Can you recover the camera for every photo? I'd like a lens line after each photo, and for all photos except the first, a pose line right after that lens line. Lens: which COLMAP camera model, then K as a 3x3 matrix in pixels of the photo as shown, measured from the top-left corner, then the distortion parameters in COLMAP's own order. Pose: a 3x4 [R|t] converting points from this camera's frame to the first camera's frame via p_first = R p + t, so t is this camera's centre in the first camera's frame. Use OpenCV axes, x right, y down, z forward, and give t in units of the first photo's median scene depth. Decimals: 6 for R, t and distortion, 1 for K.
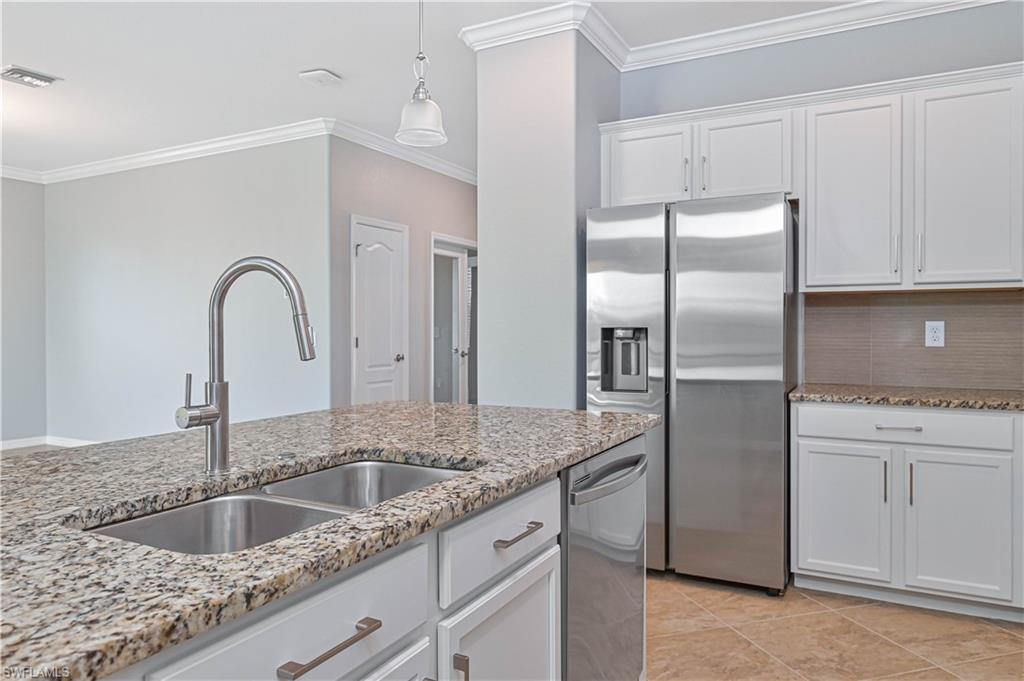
lens RADIAL K [[705.5, 0, 512.0], [0, 705.5, 340.5], [0, 0, 1]] dist [0.002074, -0.000588]
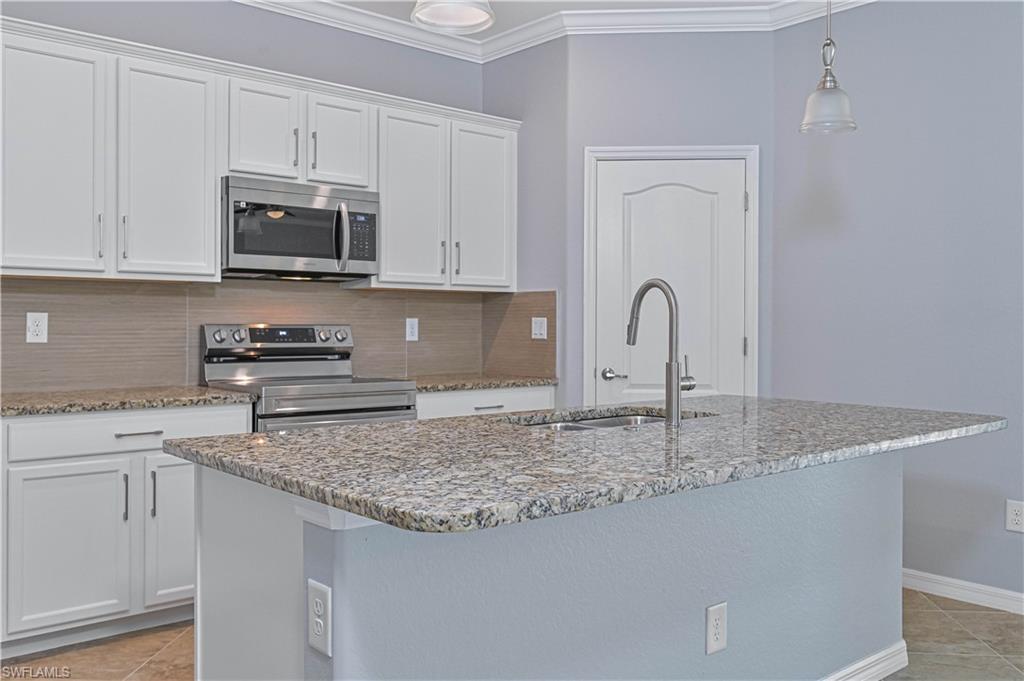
lens RADIAL K [[864.0, 0, 512.0], [0, 864.0, 340.5], [0, 0, 1]] dist [-0.002914, -0.003427]
pose [[0.367480, -0.014154, 0.929924, -0.263011], [0.008261, 0.999894, 0.011955, -0.002926], [-0.929995, 0.003289, 0.367559, 0.143812]]
